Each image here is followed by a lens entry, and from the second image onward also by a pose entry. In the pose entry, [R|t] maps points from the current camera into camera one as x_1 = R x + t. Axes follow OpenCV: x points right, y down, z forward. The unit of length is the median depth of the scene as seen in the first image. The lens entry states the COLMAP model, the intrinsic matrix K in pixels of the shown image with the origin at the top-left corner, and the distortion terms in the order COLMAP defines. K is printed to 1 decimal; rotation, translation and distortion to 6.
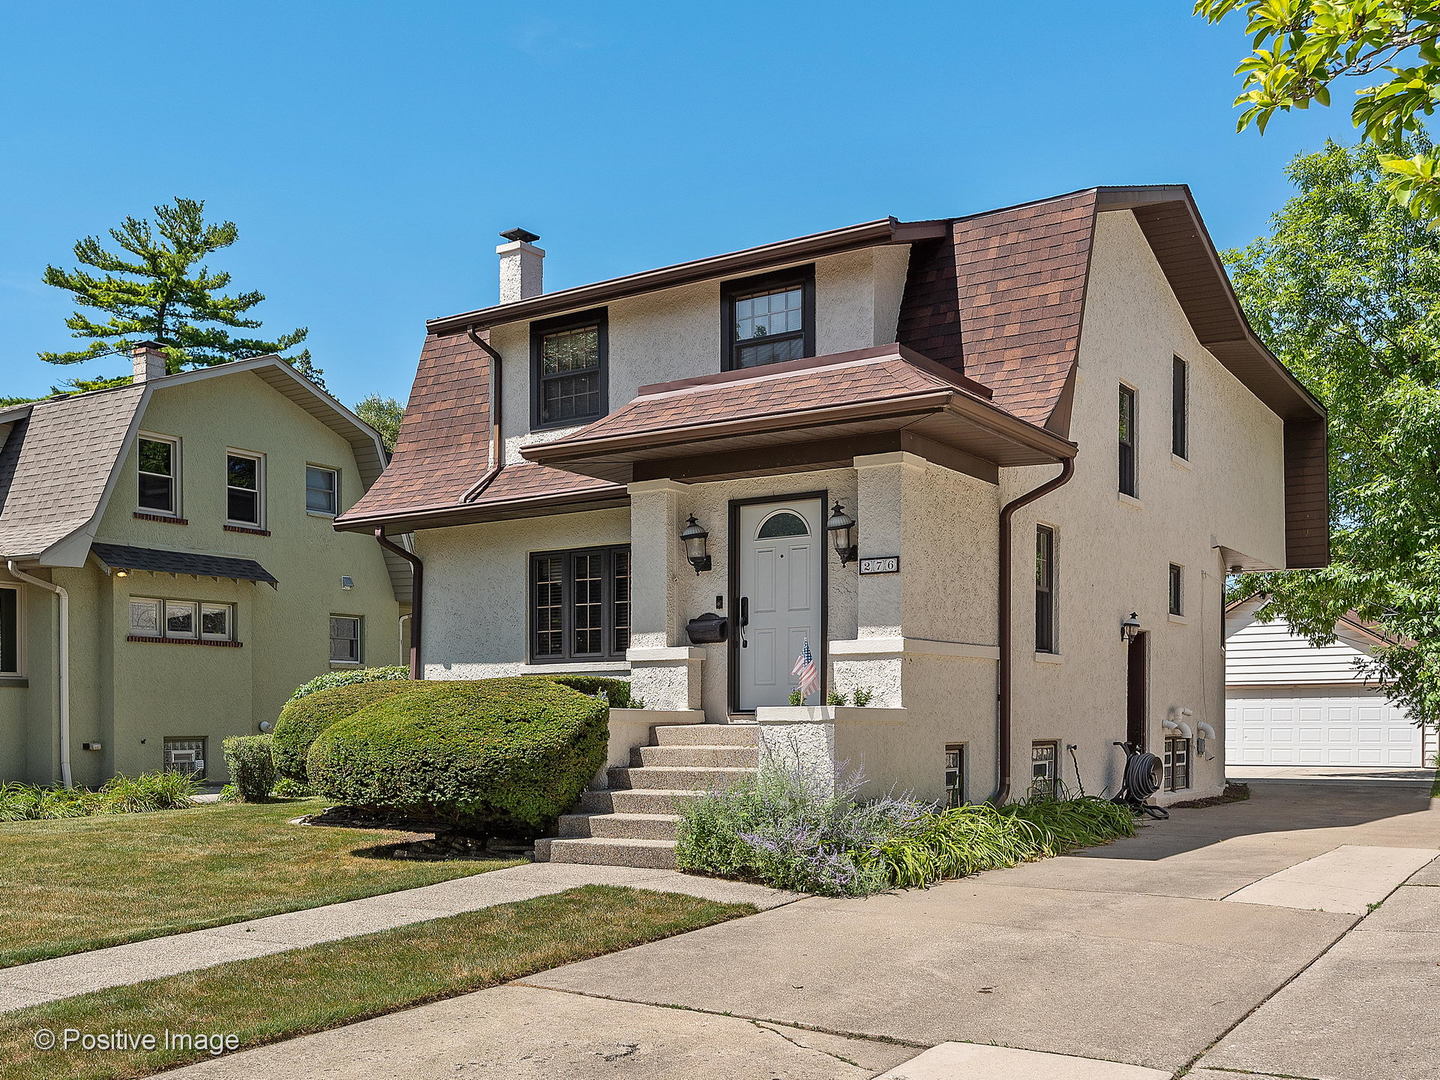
lens RADIAL K [[667.4, 0, 716.9], [0, 667.4, 568.4], [0, 0, 1]] dist [-0.001168, -0.000041]
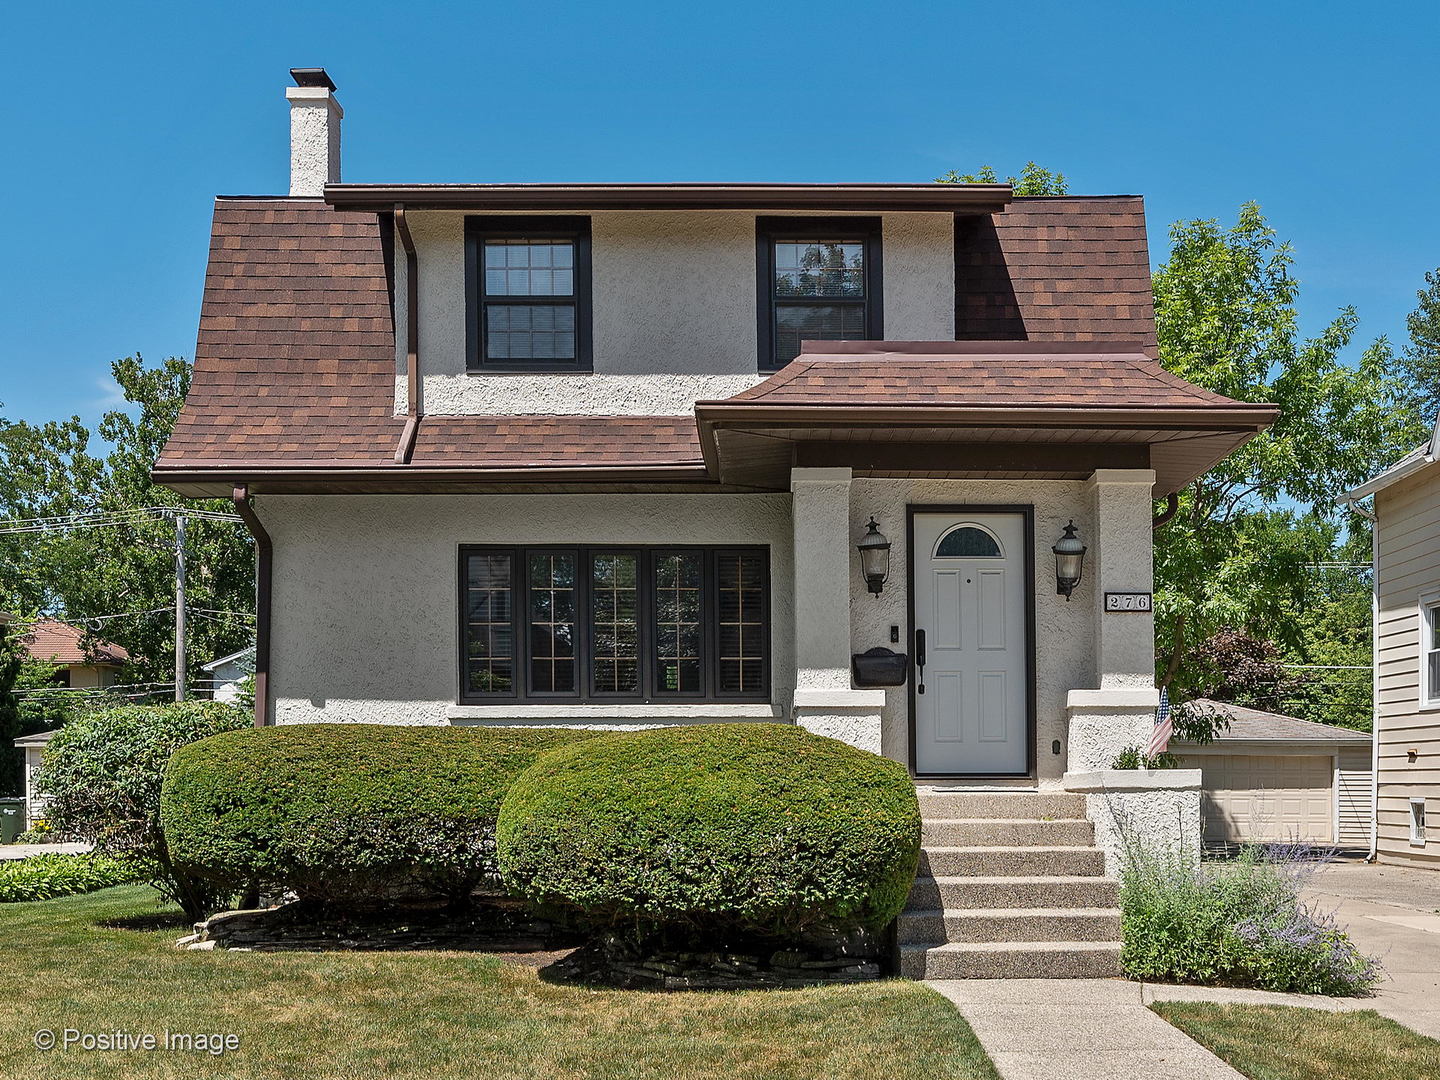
lens RADIAL K [[856.2, 0, 720.0], [0, 856.2, 589.2], [0, 0, 1]] dist [0.000031, -0.000684]
pose [[0.951583, 0.073139, 0.298563, -0.486053], [-0.072413, 0.997283, -0.013510, 0.026475], [-0.298740, -0.008764, 0.954294, 0.109341]]
